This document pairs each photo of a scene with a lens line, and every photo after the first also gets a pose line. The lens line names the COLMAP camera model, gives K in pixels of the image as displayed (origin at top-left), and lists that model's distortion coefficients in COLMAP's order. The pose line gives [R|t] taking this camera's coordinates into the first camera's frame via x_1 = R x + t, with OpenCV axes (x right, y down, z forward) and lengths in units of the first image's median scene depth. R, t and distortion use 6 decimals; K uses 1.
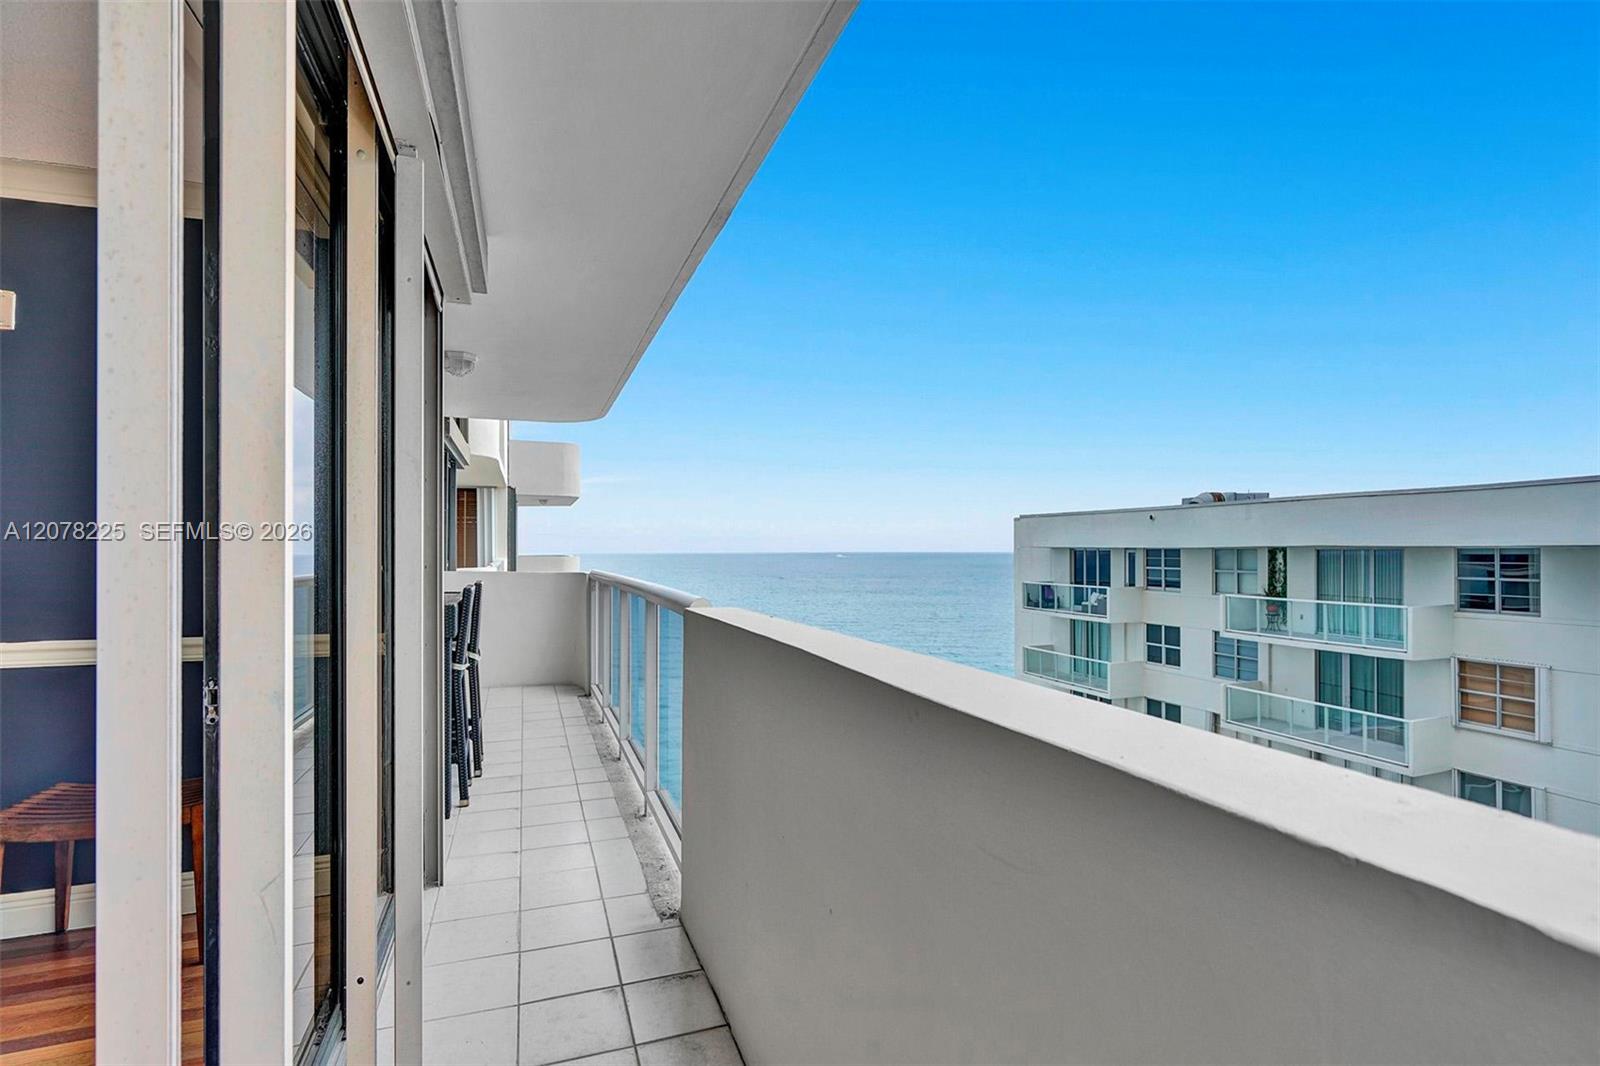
lens RADIAL K [[733.0, 0, 813.7], [0, 733.0, 542.5], [0, 0, 1]] dist [0.000948, 0.000298]
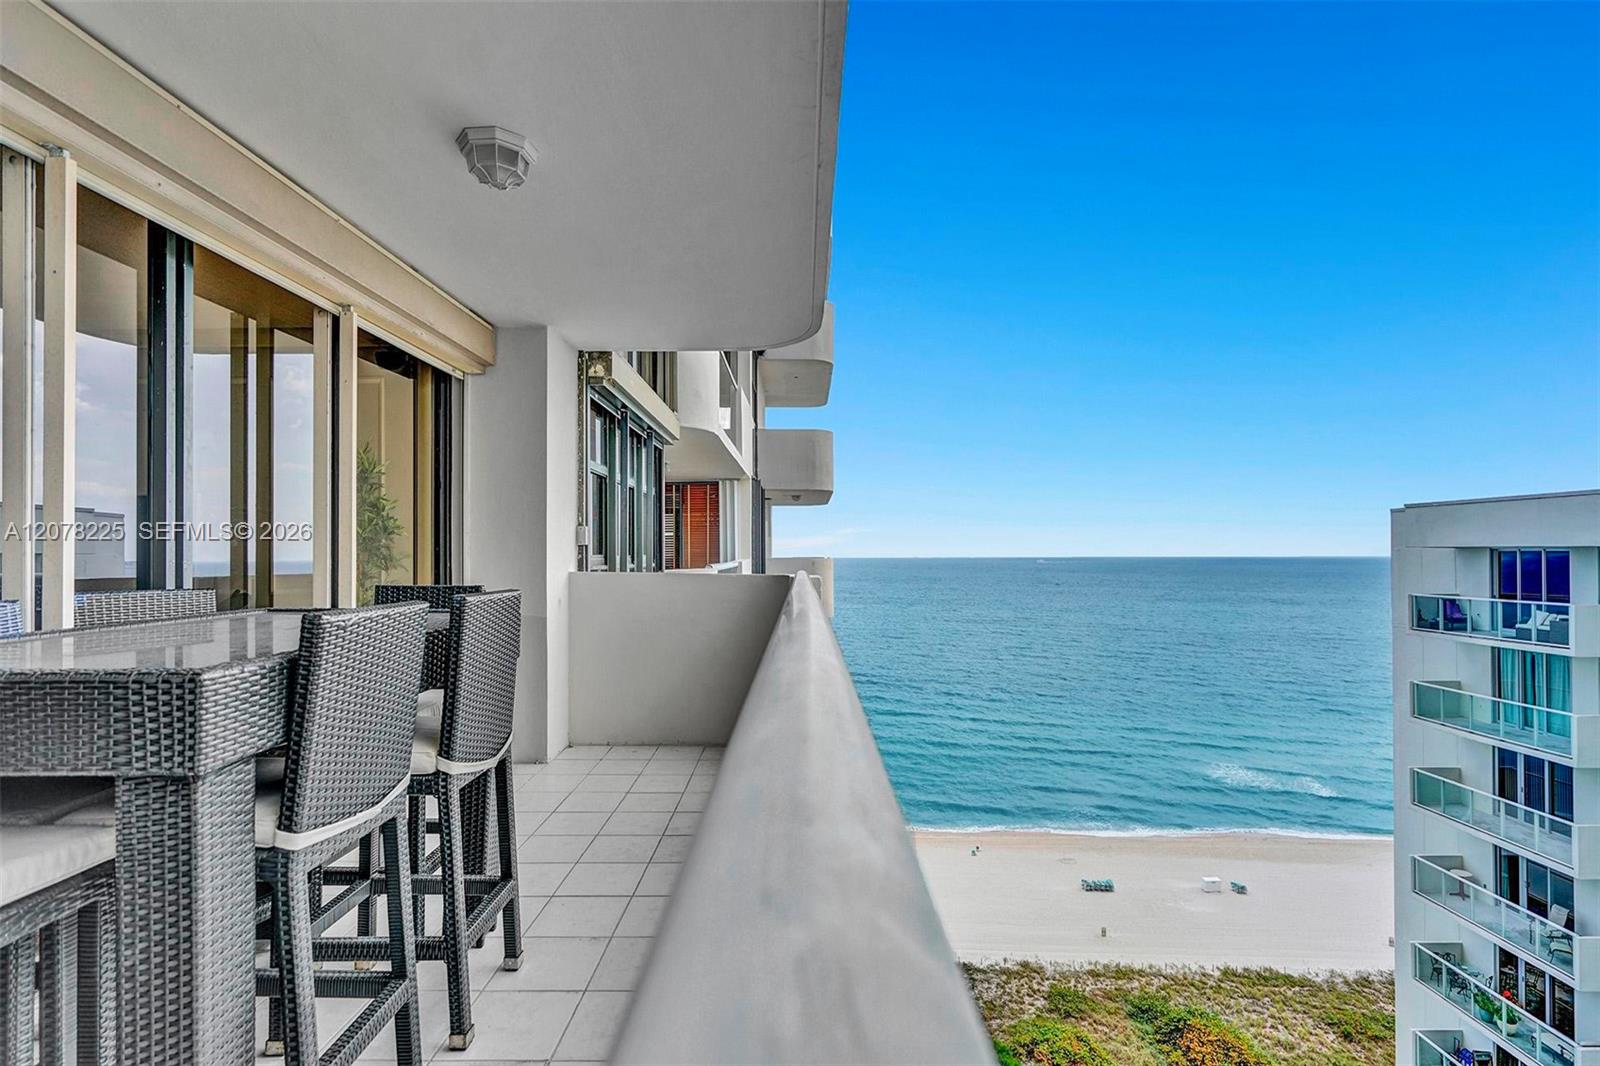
lens RADIAL K [[746.0, 0, 805.7], [0, 746.0, 543.8], [0, 0, 1]] dist [0.001094, 0.001443]
pose [[0.932852, -0.007527, -0.360182, -0.015435], [0.005980, 0.999967, -0.005409, 0.003918], [0.360211, 0.002891, 0.932866, 0.092116]]
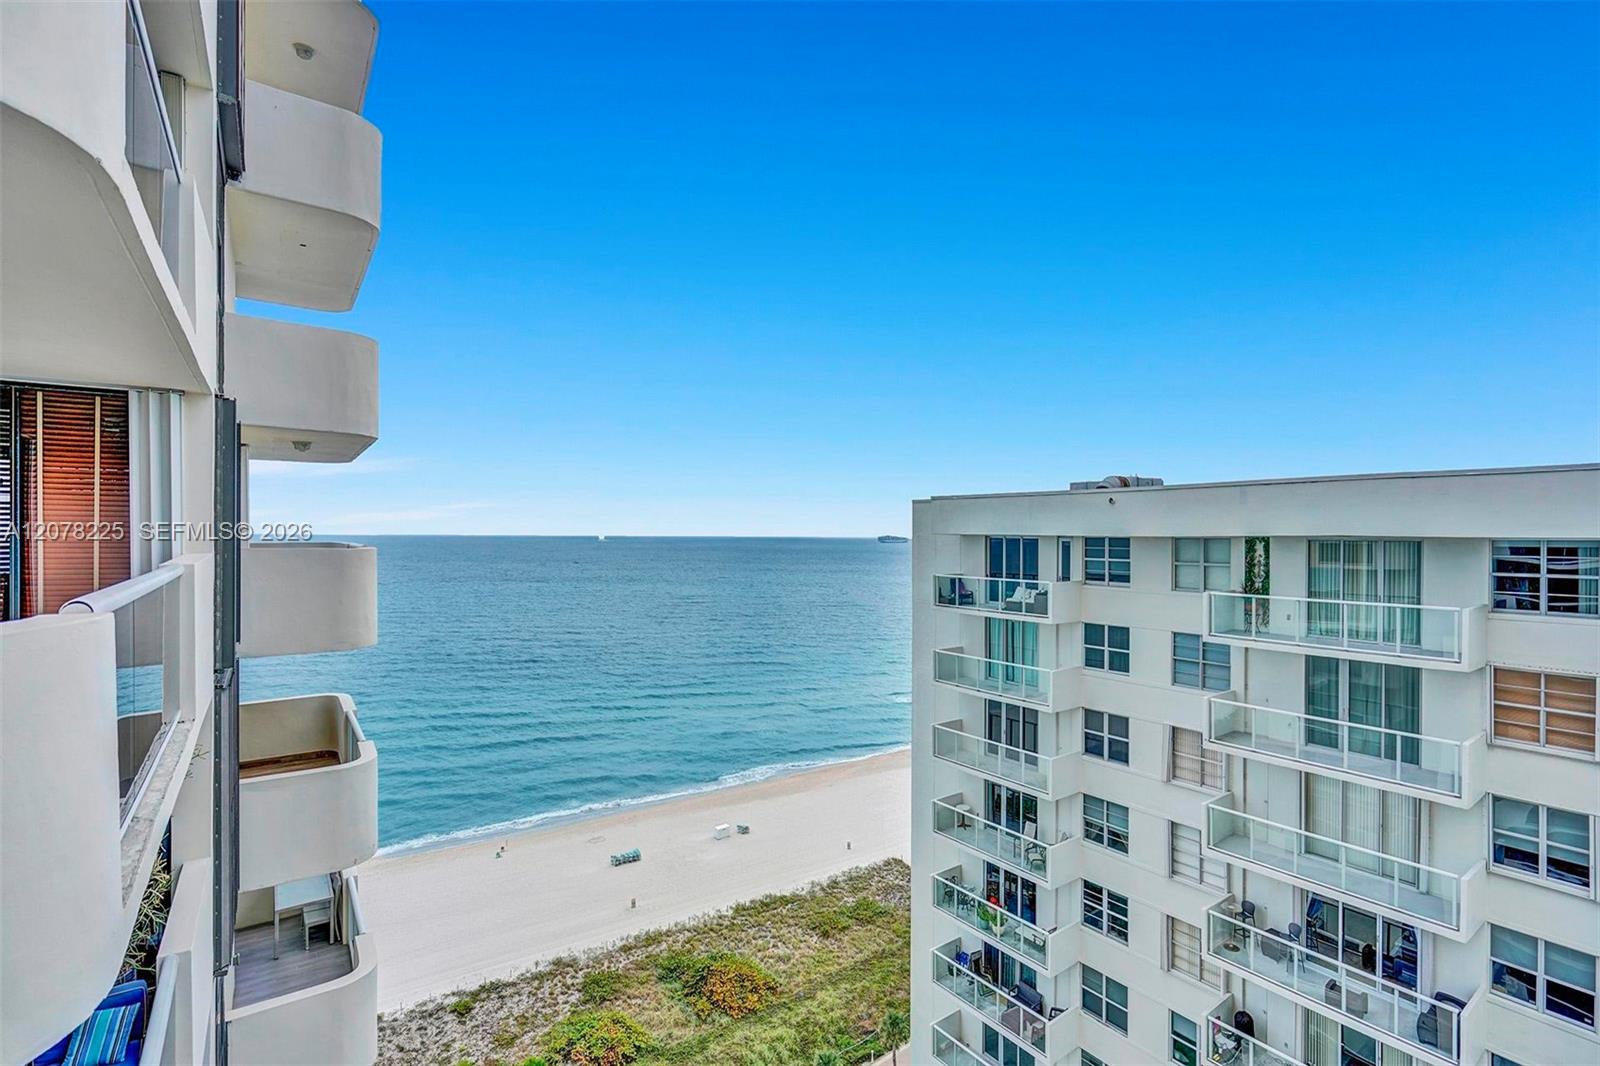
lens RADIAL K [[746.0, 0, 805.7], [0, 746.0, 543.8], [0, 0, 1]] dist [0.001094, 0.001443]
pose [[0.968517, 0.003547, 0.248922, -0.094370], [-0.009046, 0.999740, 0.020950, 0.000847], [-0.248783, -0.022542, 0.968297, 0.242596]]
